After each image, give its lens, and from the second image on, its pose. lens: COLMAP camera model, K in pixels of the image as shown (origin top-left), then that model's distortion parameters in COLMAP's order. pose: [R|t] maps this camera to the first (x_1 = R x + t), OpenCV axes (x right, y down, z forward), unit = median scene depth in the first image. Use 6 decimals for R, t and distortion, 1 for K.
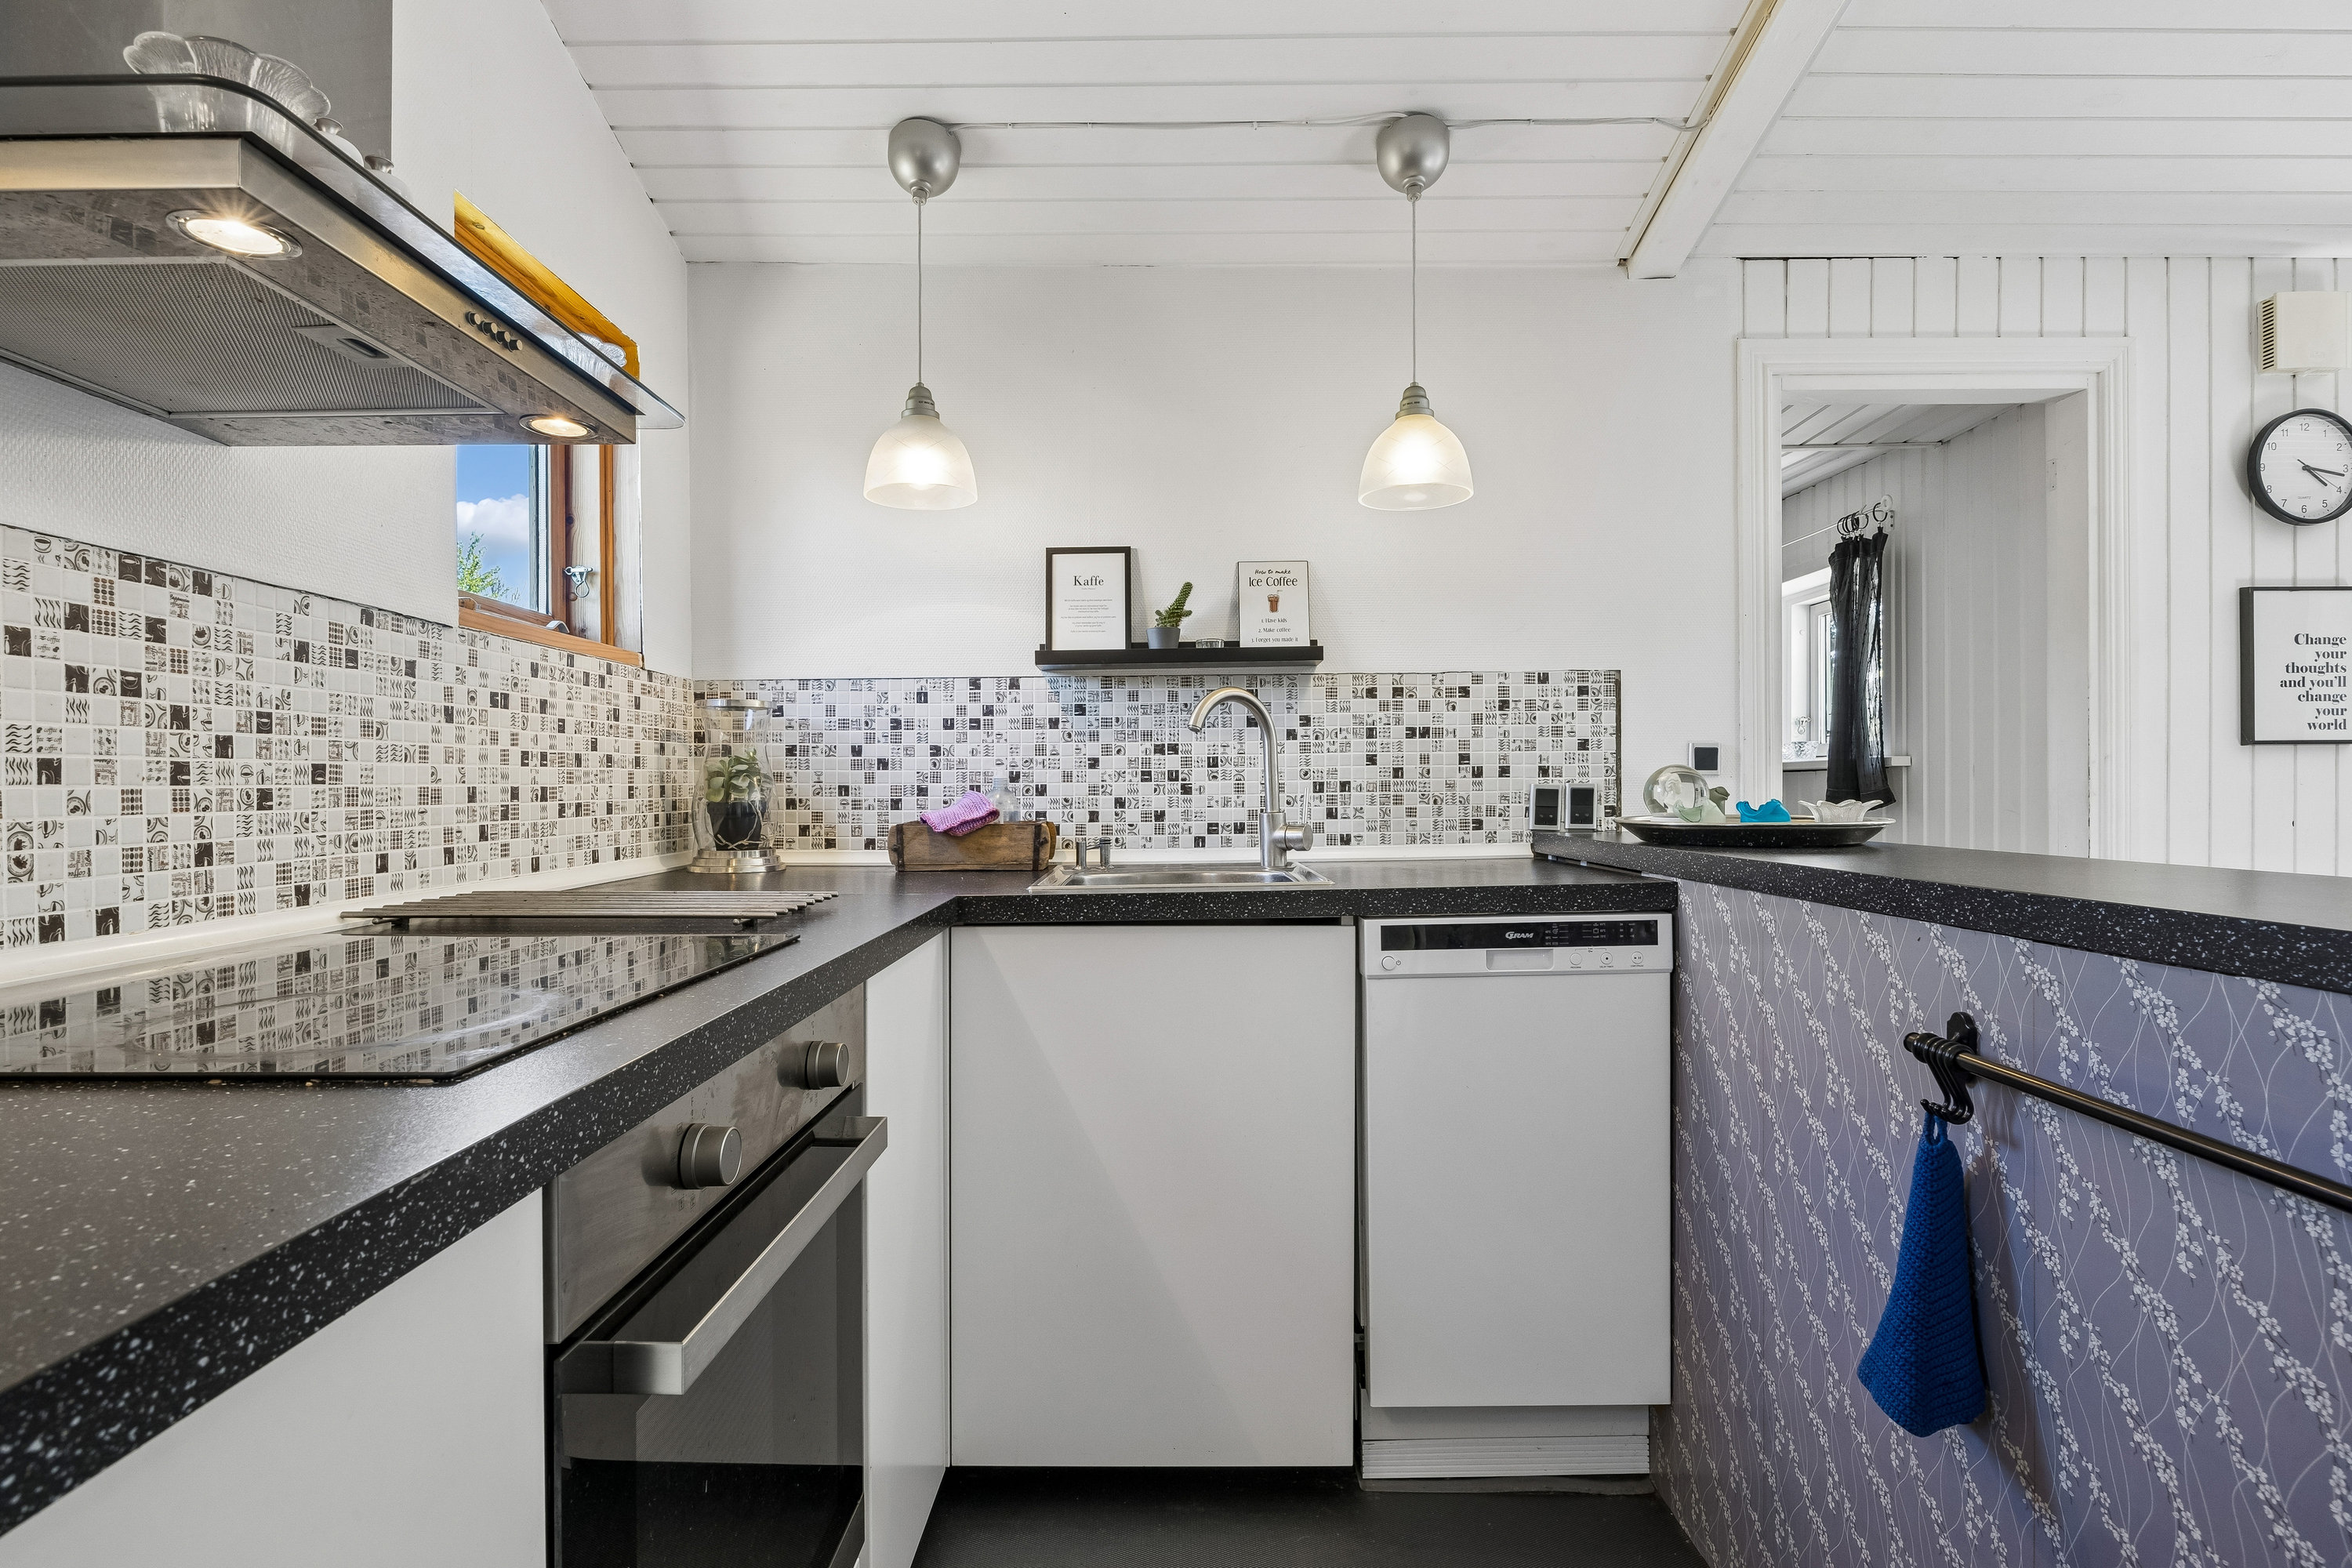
lens RADIAL K [[1182.1, 0, 1171.3], [0, 1182.1, 790.3], [0, 0, 1]] dist [-0.004856, -0.001112]
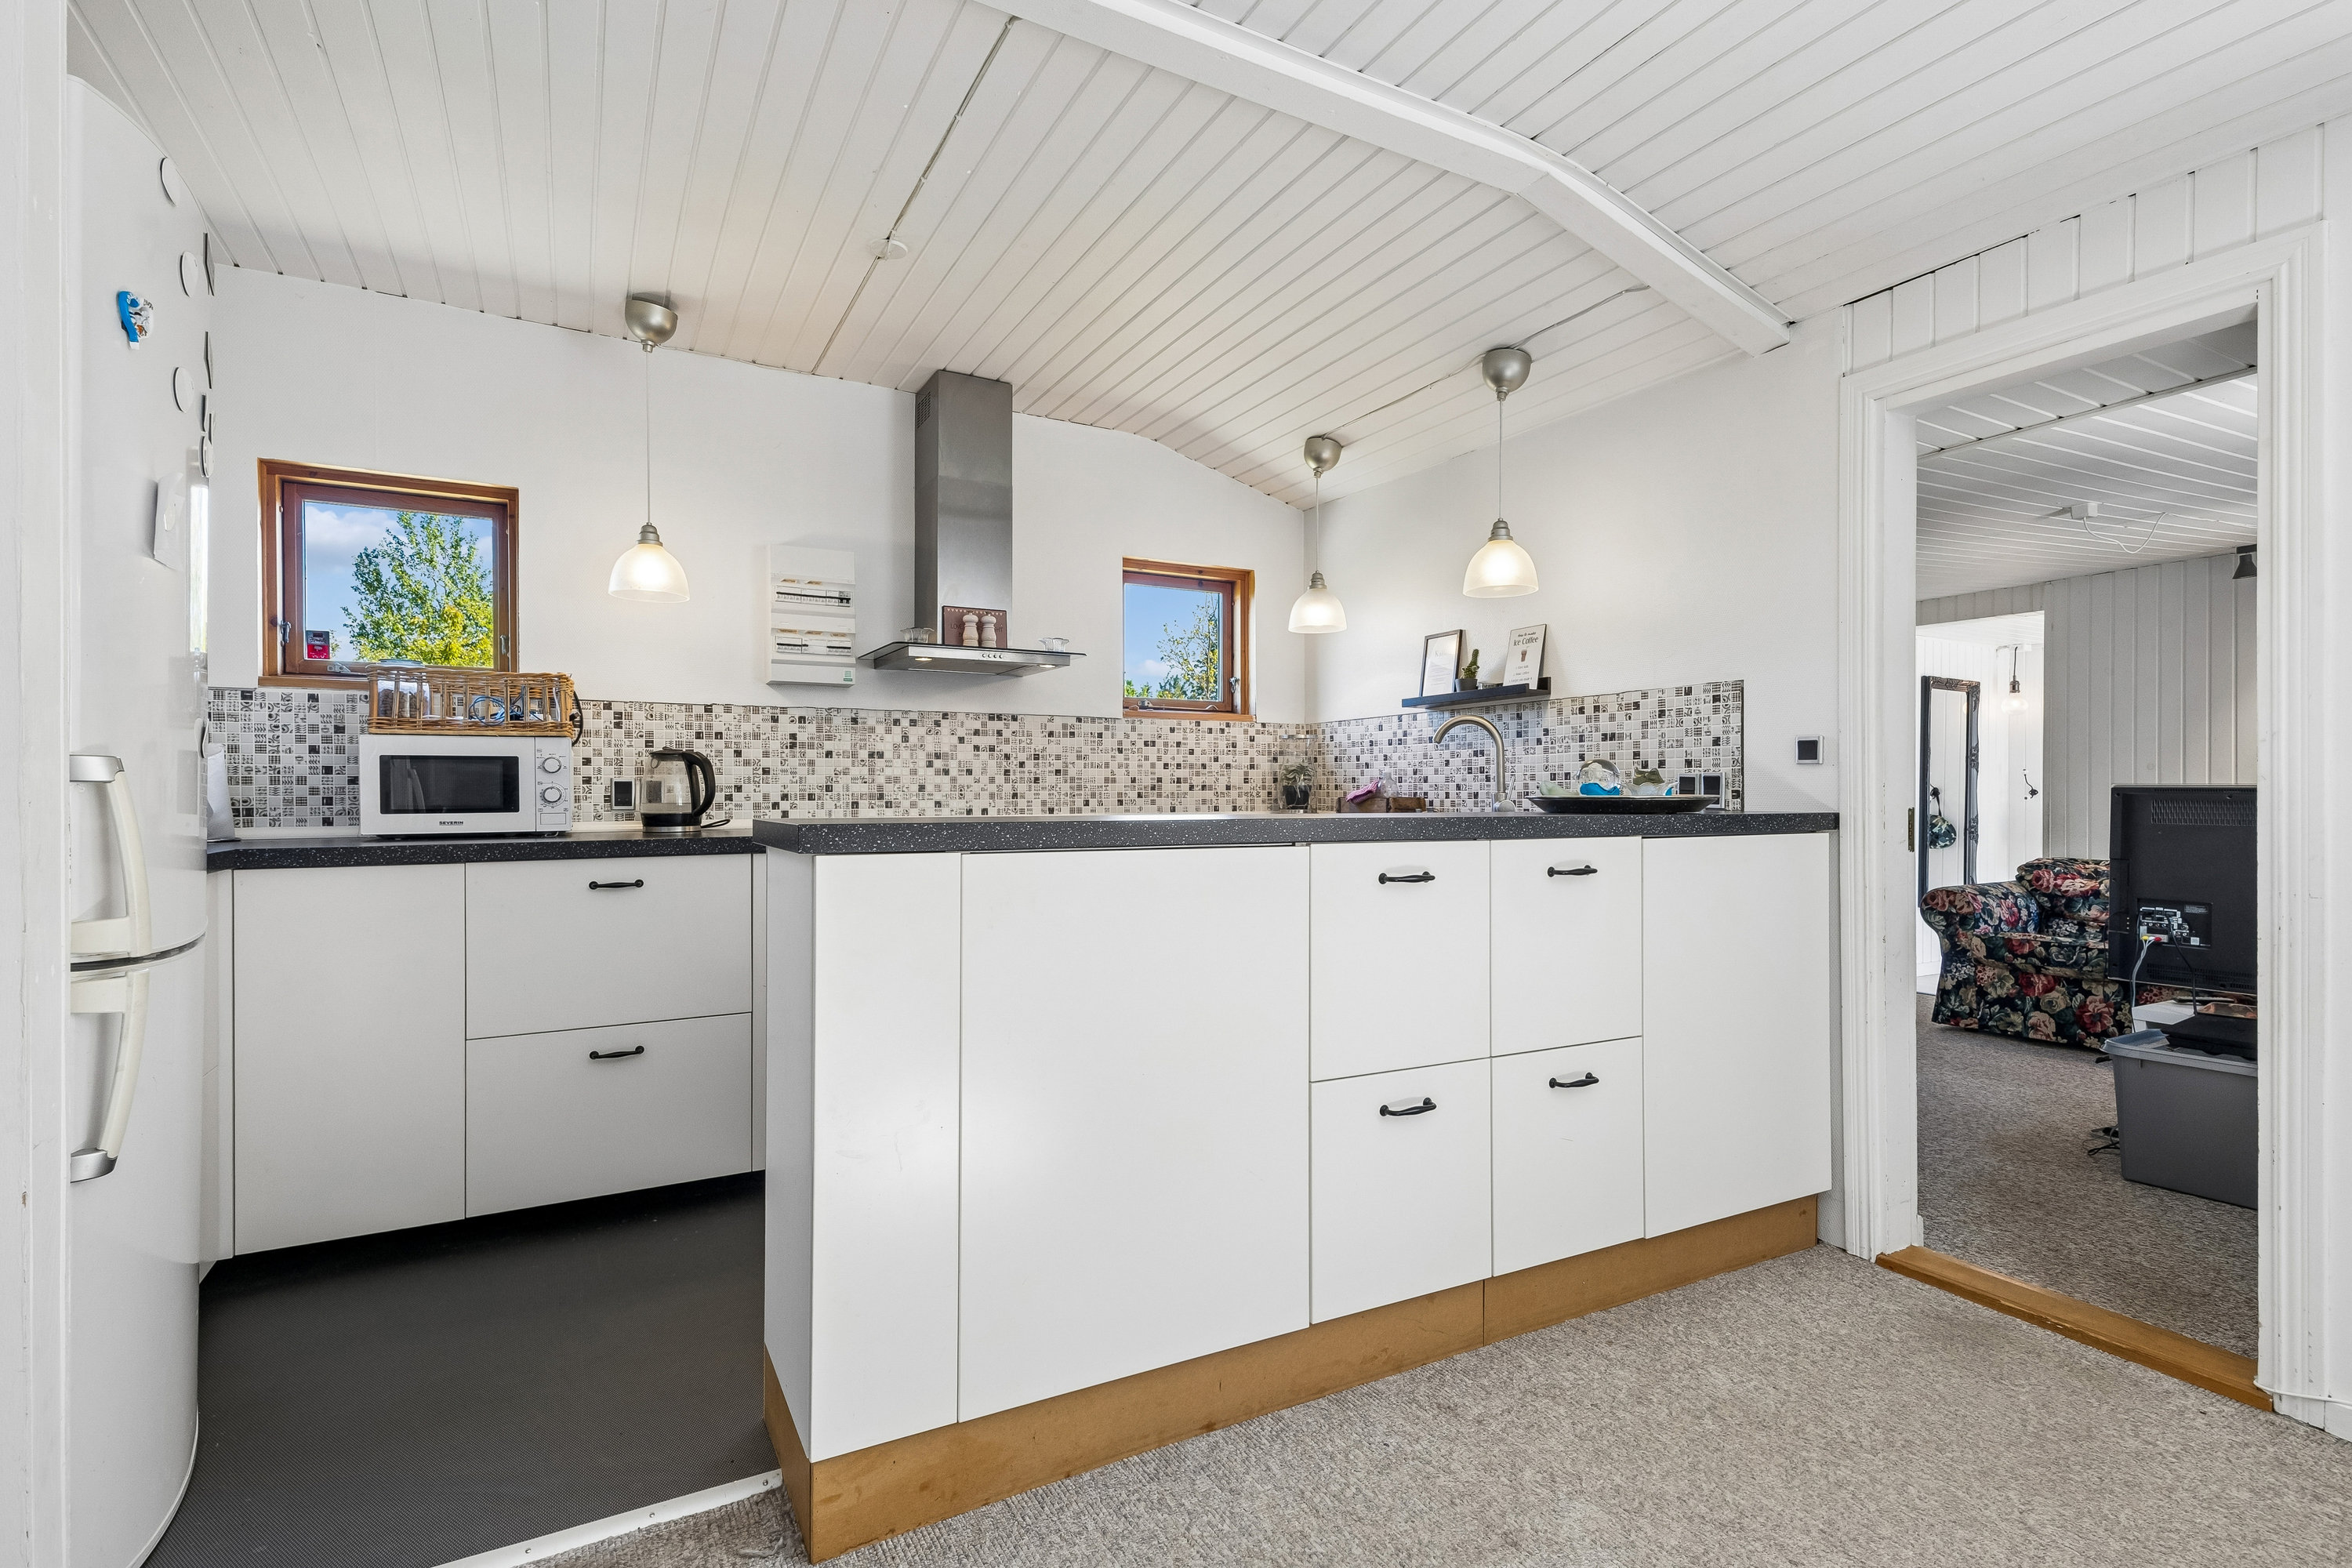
lens RADIAL K [[1133.1, 0, 1175.3], [0, 1133.1, 792.9], [0, 0, 1]] dist [0.030345, -0.000929]
pose [[0.475444, 0.006059, -0.879725, 1.216661], [-0.005632, 0.999977, 0.003844, 0.015773], [0.879728, 0.003127, 0.475467, -0.092002]]
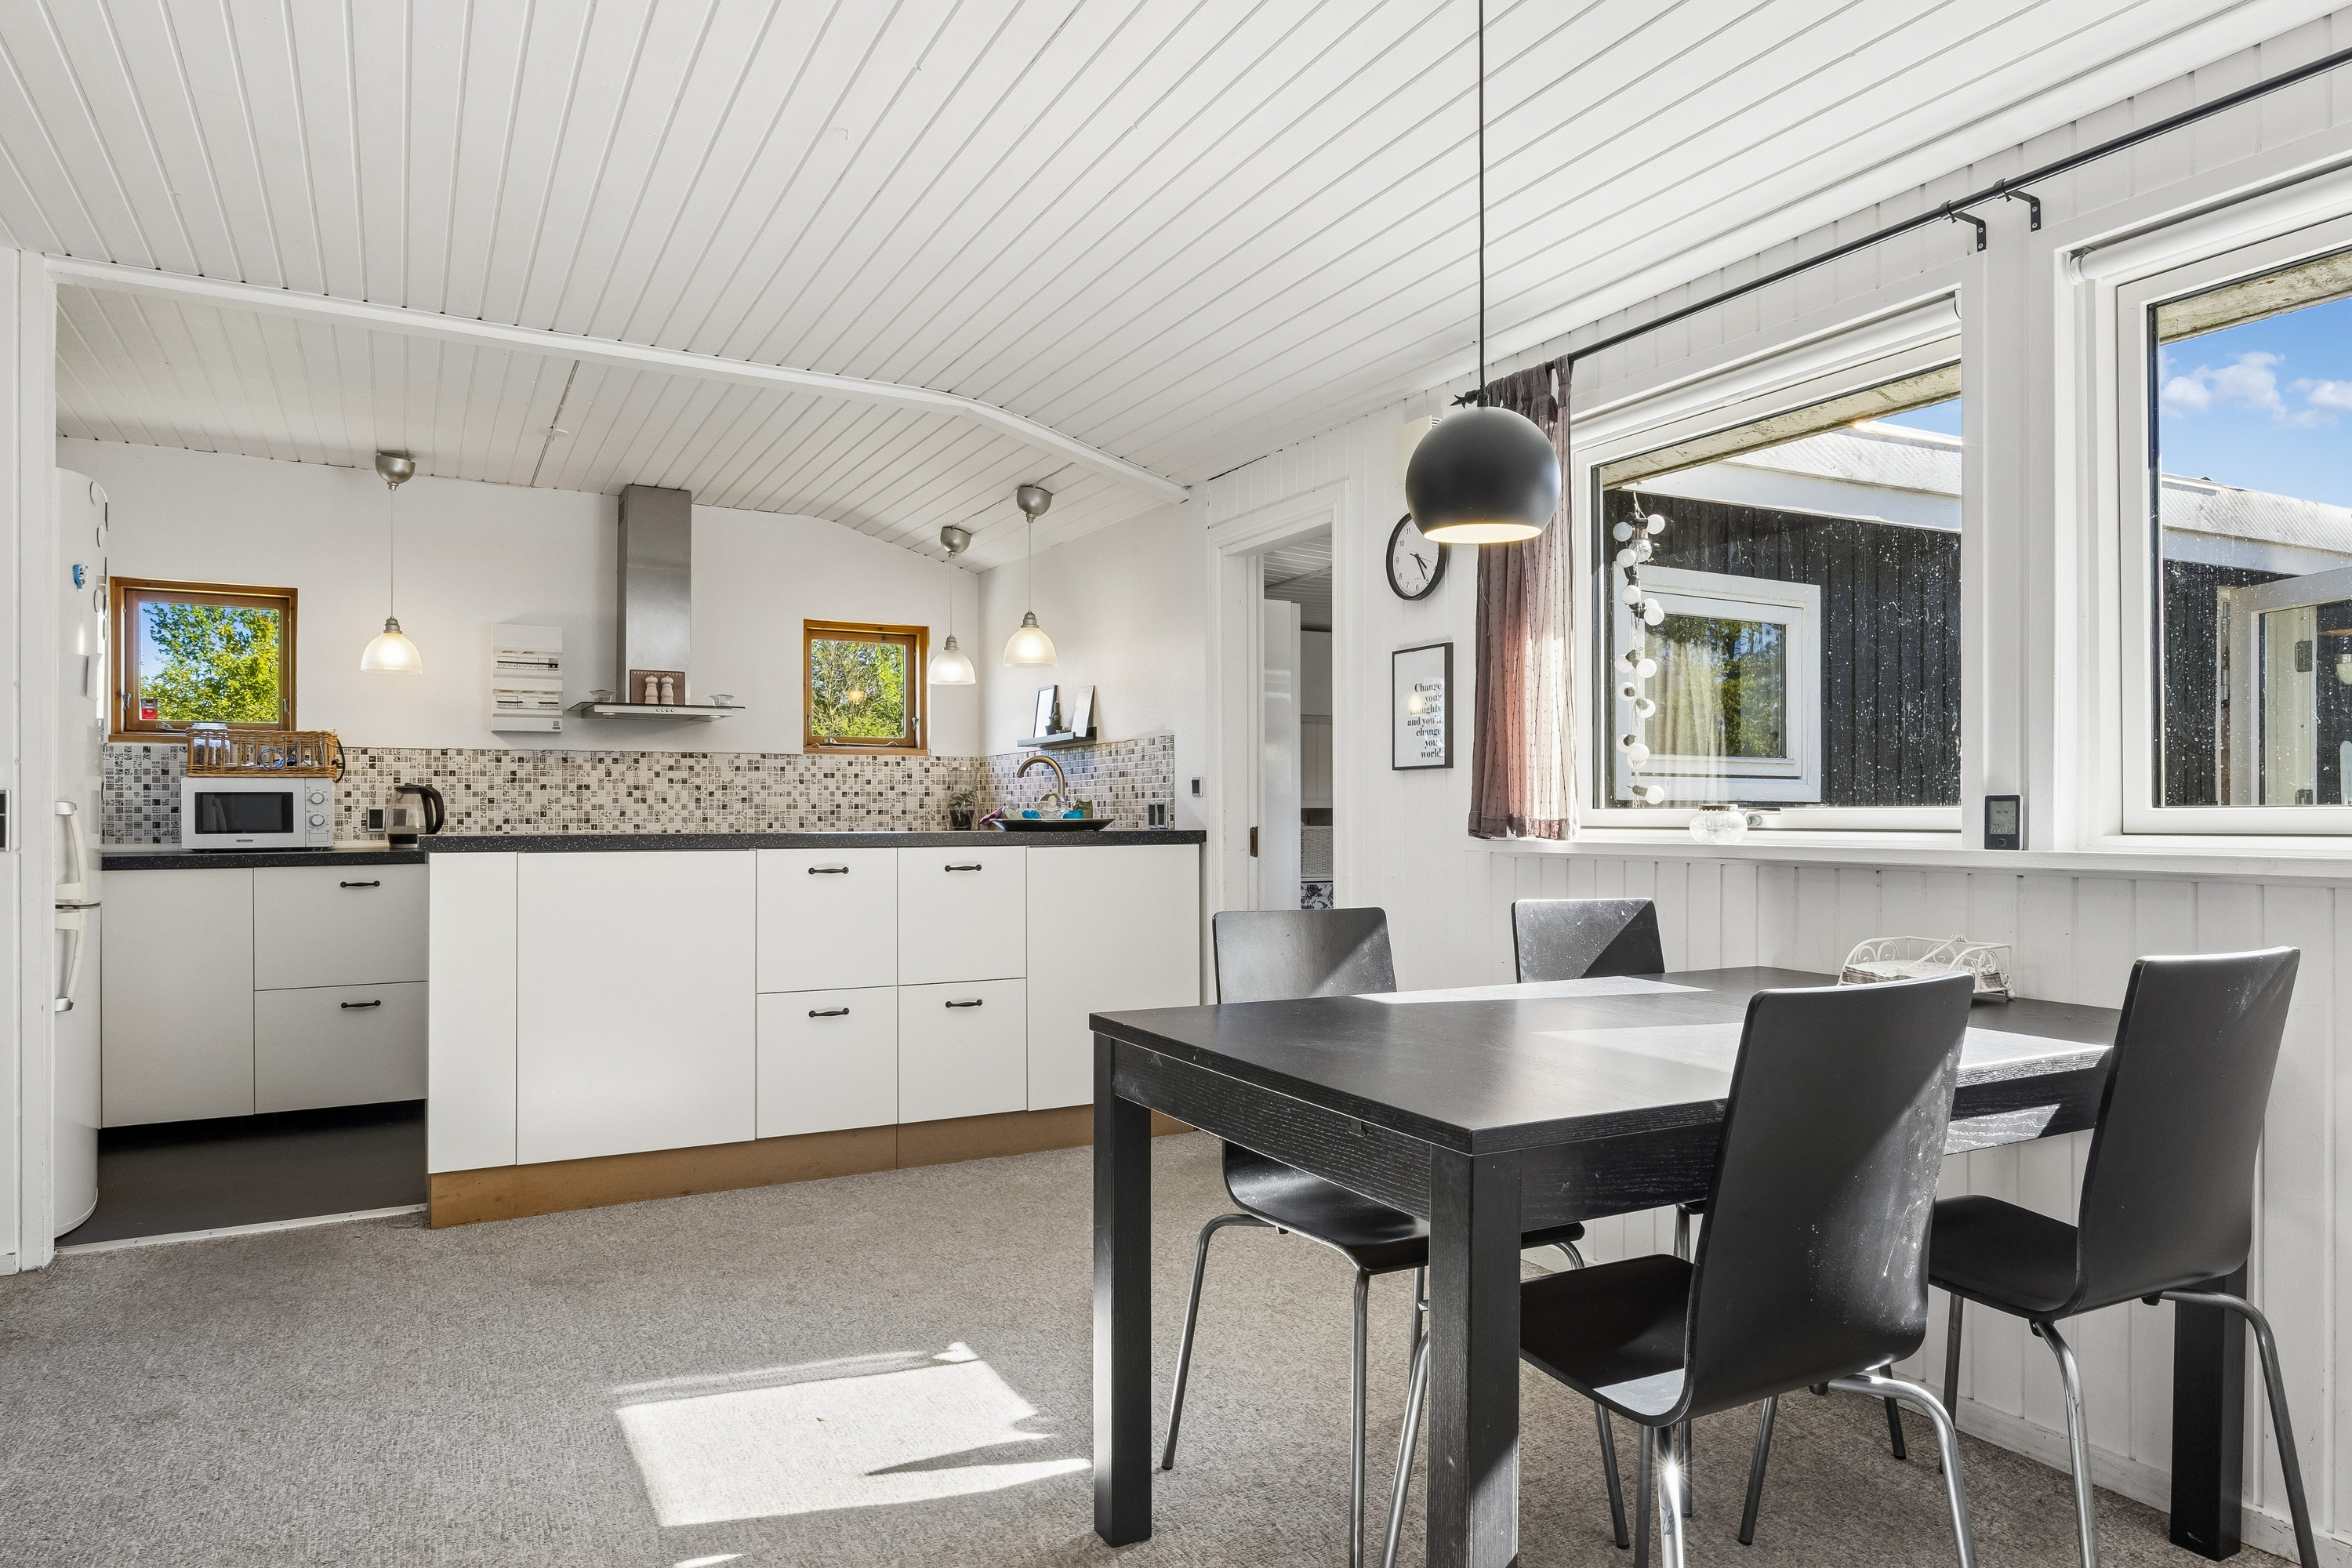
lens RADIAL K [[1450.8, 0, 1178.9], [0, 1450.8, 801.5], [0, 0, 1]] dist [0.001690, 0.001205]
pose [[0.475356, -0.002995, -0.879788, 2.367601], [-0.003206, 0.999982, -0.005136, 0.005449], [0.879788, 0.005263, 0.475338, 0.008846]]
